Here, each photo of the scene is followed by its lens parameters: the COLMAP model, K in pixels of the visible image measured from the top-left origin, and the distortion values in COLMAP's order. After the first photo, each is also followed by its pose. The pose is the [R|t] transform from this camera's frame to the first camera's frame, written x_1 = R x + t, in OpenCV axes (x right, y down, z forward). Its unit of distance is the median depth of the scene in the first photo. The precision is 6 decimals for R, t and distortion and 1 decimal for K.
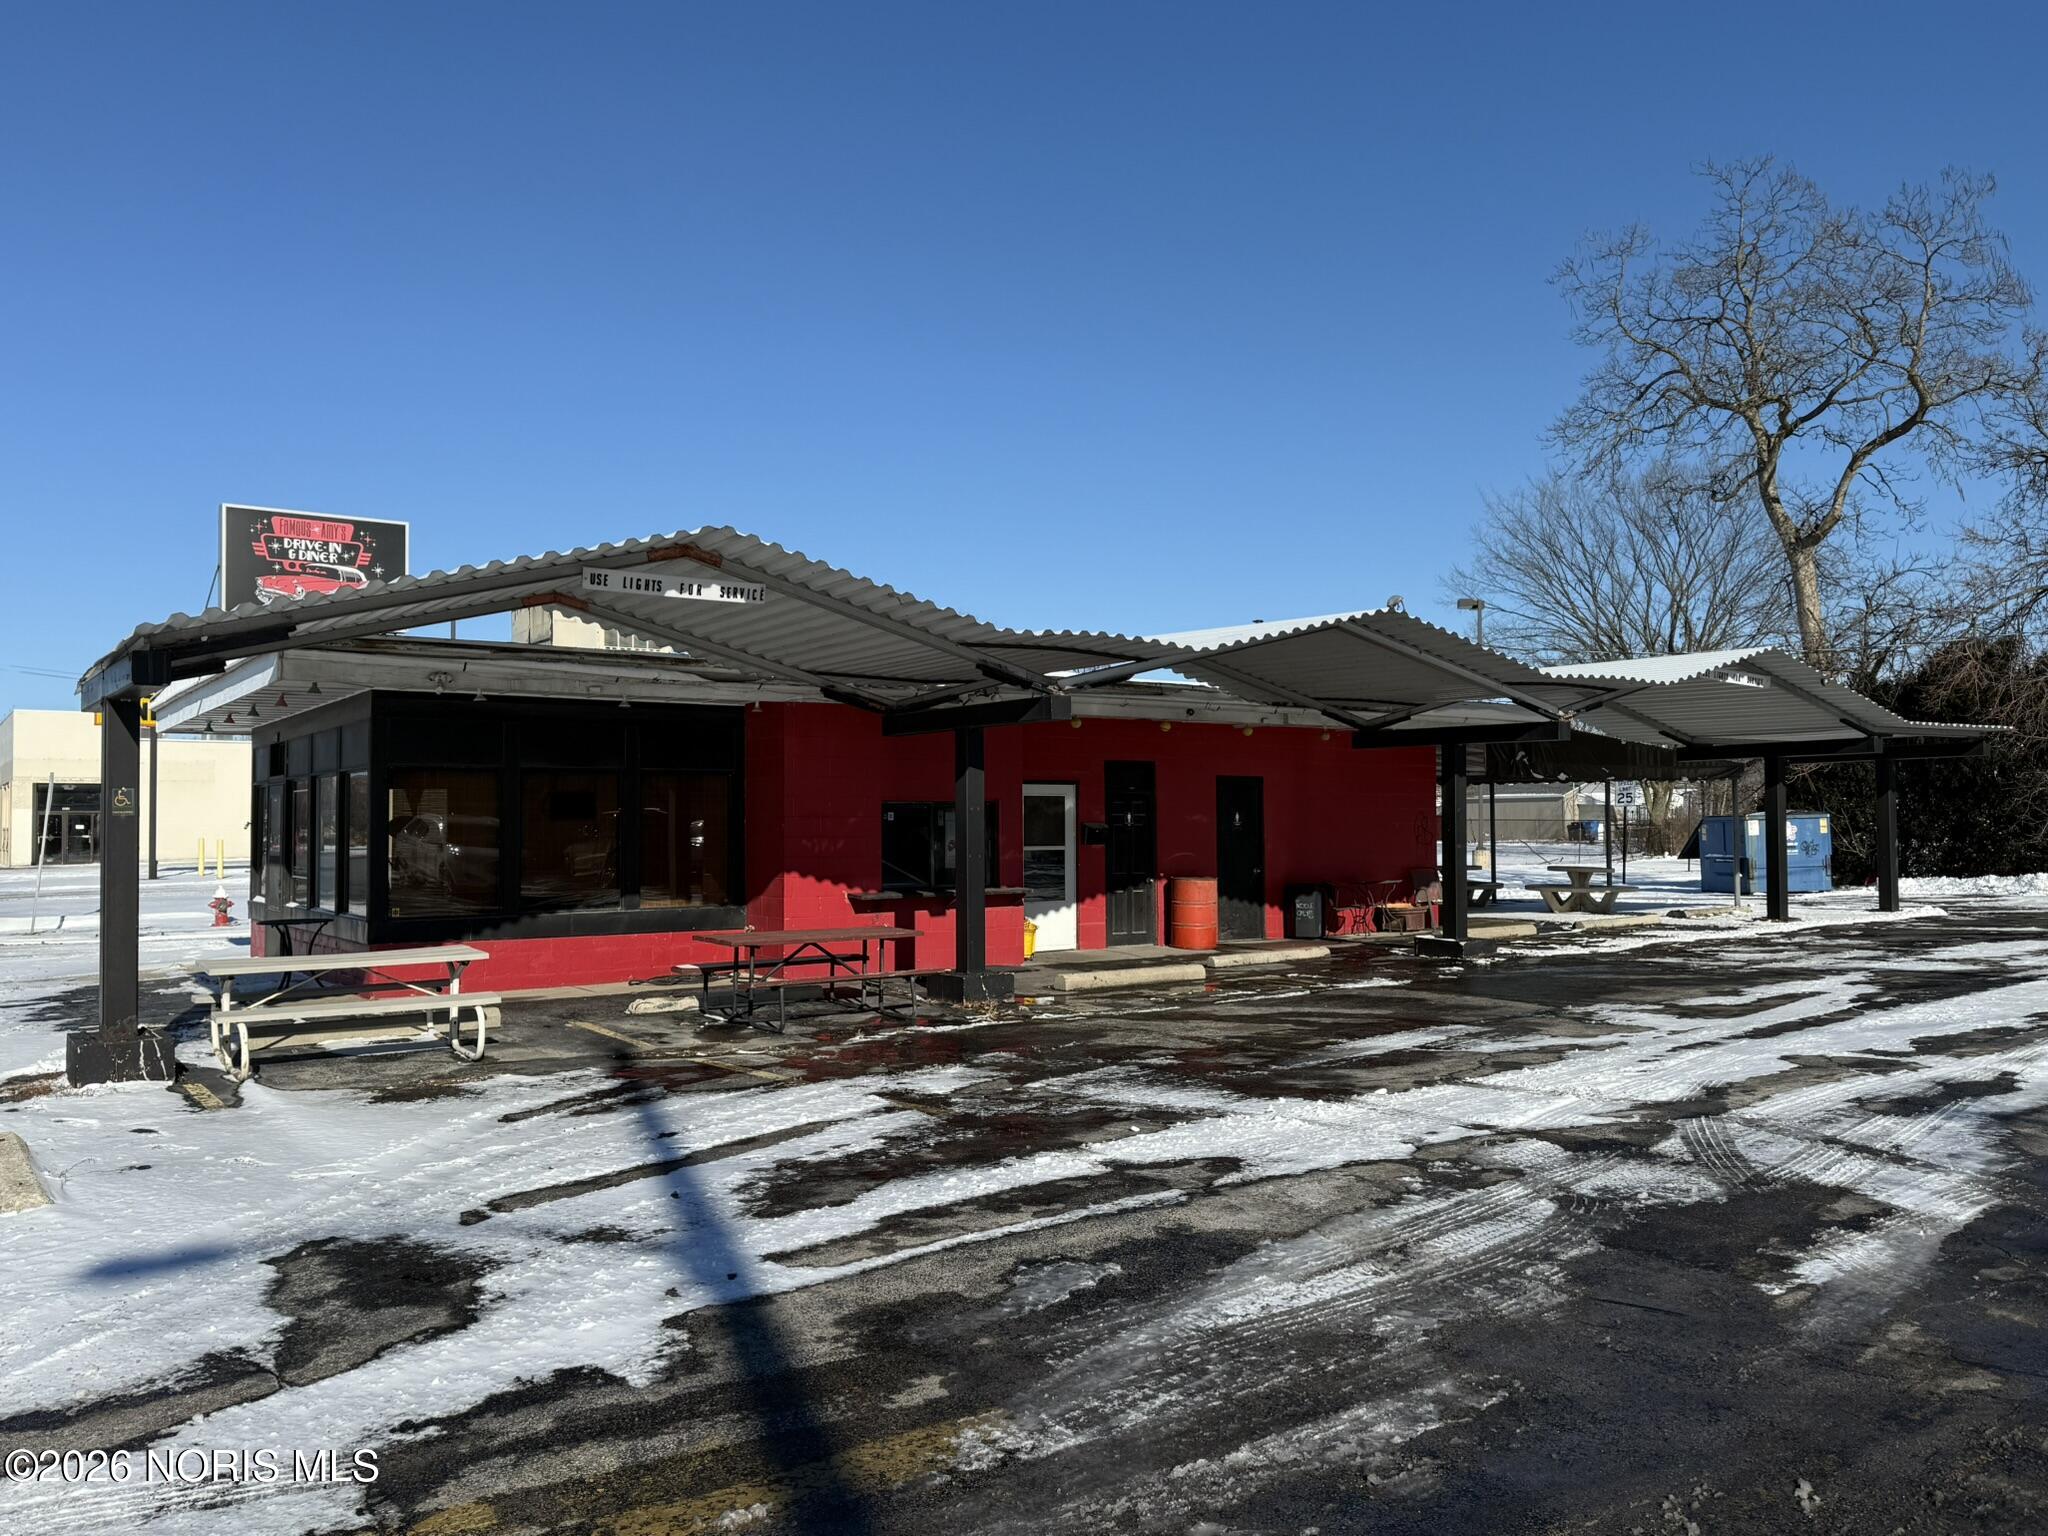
lens RADIAL K [[1591.0, 0, 1024.0], [0, 1591.0, 768.0], [0, 0, 1]] dist [0.013009, 0.004693]
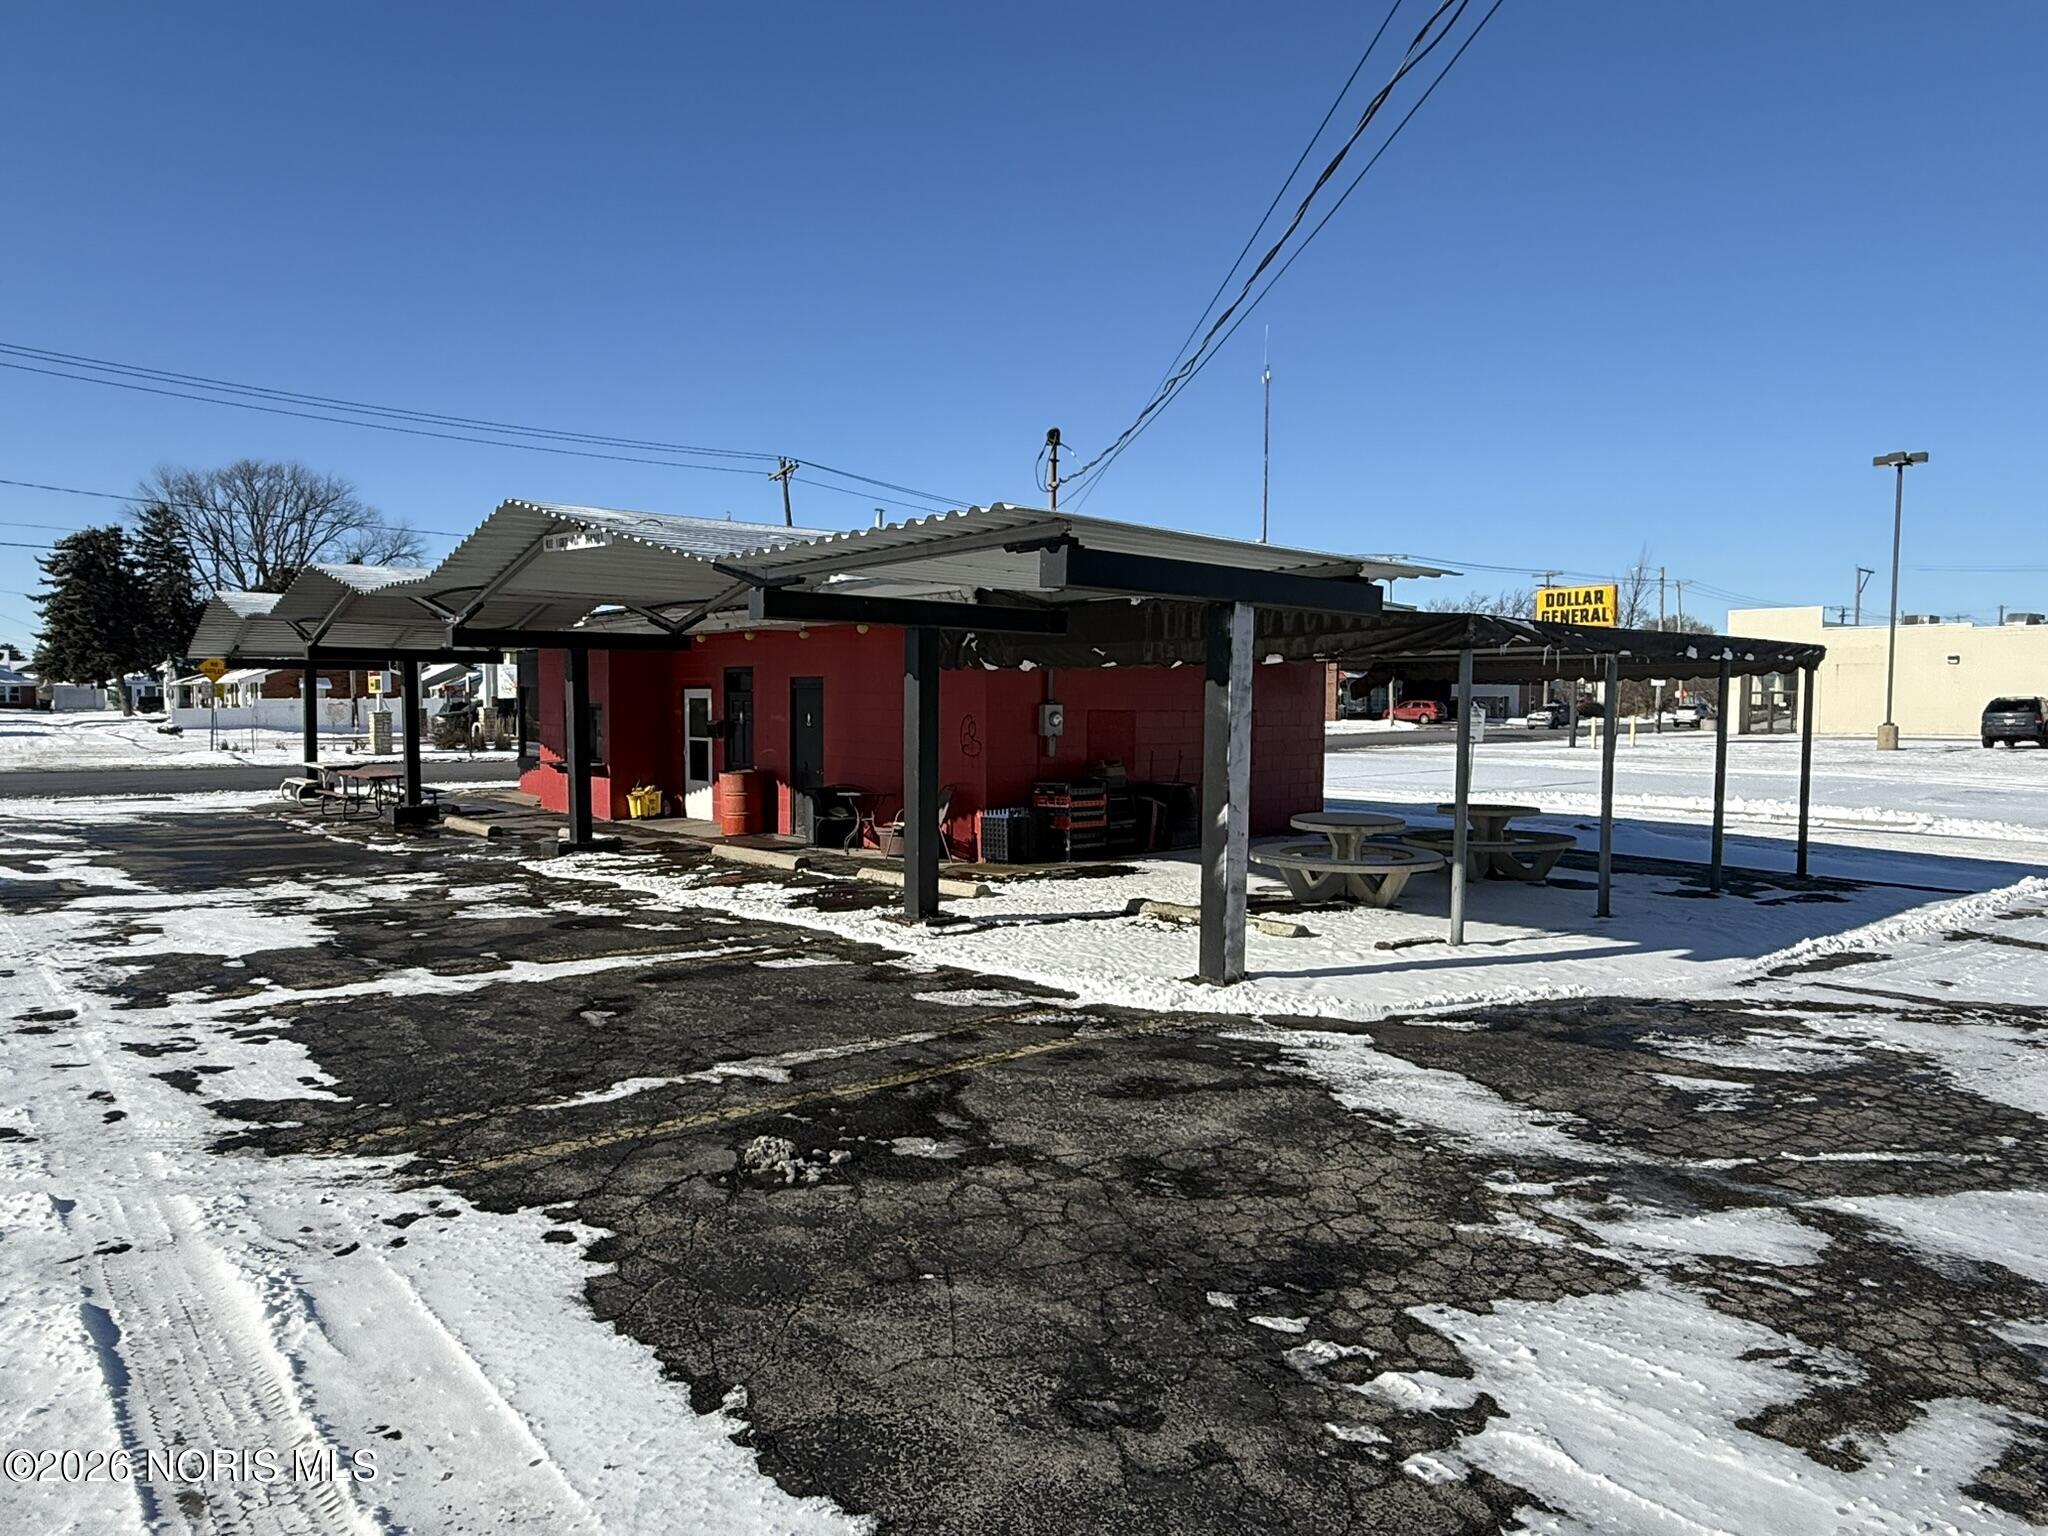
lens RADIAL K [[1262.4, 0, 1024.0], [0, 1262.4, 768.0], [0, 0, 1]] dist [0.003354, 0.000486]
pose [[0.093526, 0.060939, -0.993750, 0.604787], [0.022421, 0.997743, 0.063294, 0.007897], [0.995364, -0.028201, 0.091949, 0.673282]]
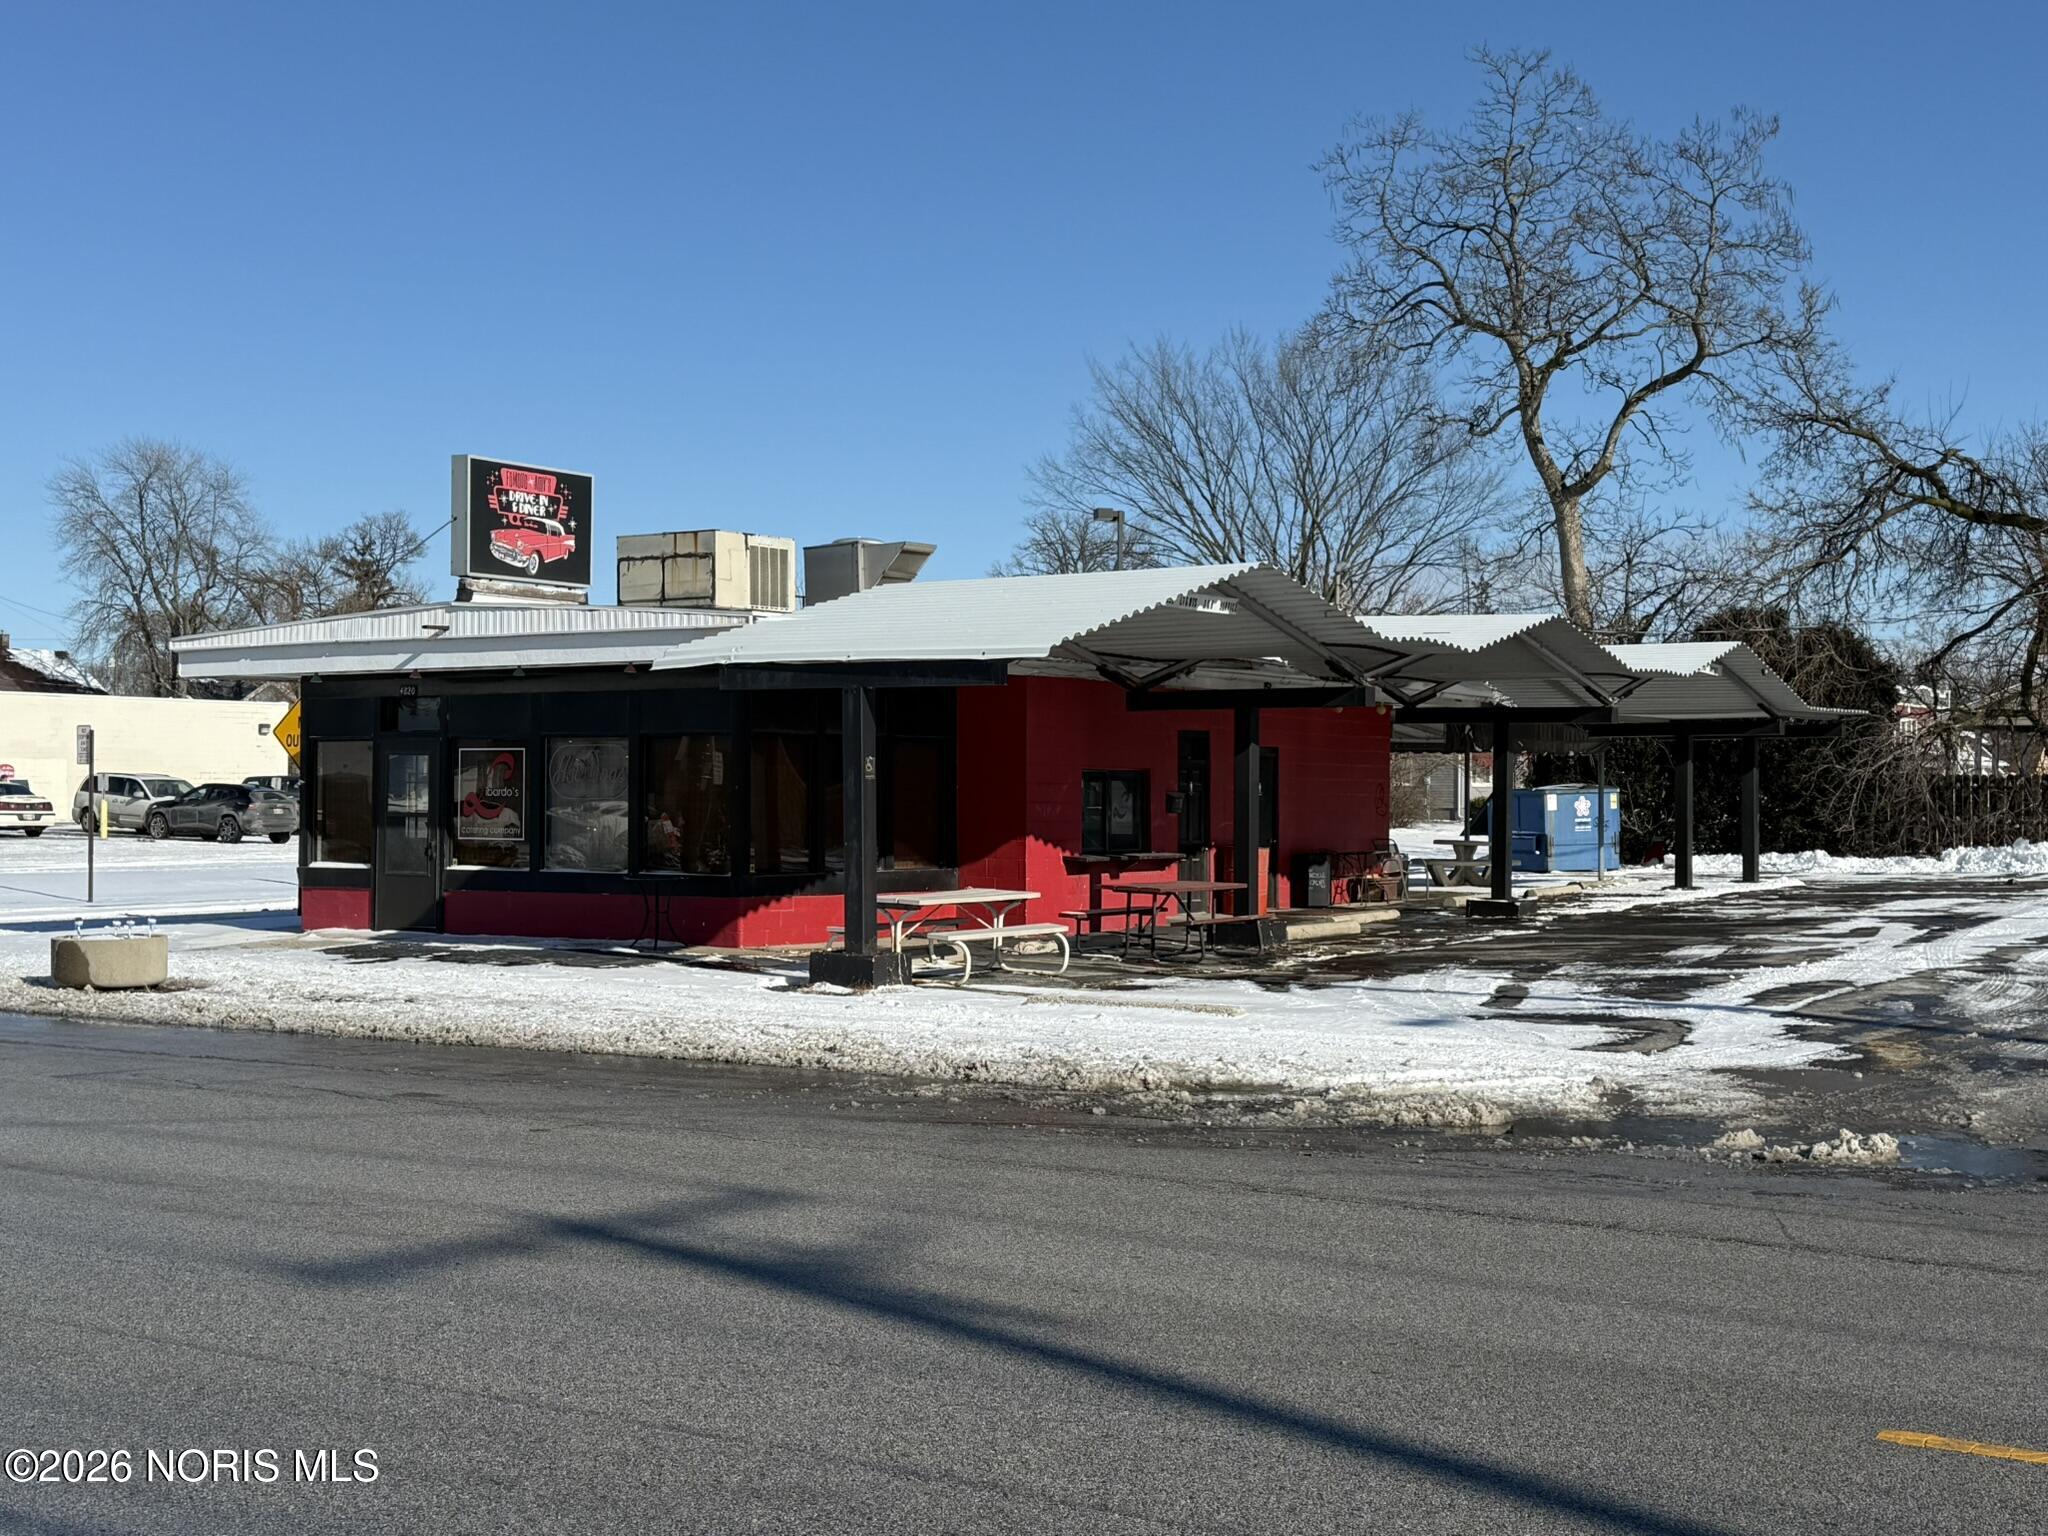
lens RADIAL K [[2538.4, 0, 1024.0], [0, 2538.4, 768.0], [0, 0, 1]] dist [0.123490, 0.003720]
pose [[0.933015, 0.012009, 0.359636, -0.373054], [-0.020571, 0.999589, 0.019990, -0.006644], [-0.359248, -0.026049, 0.932878, -0.289377]]
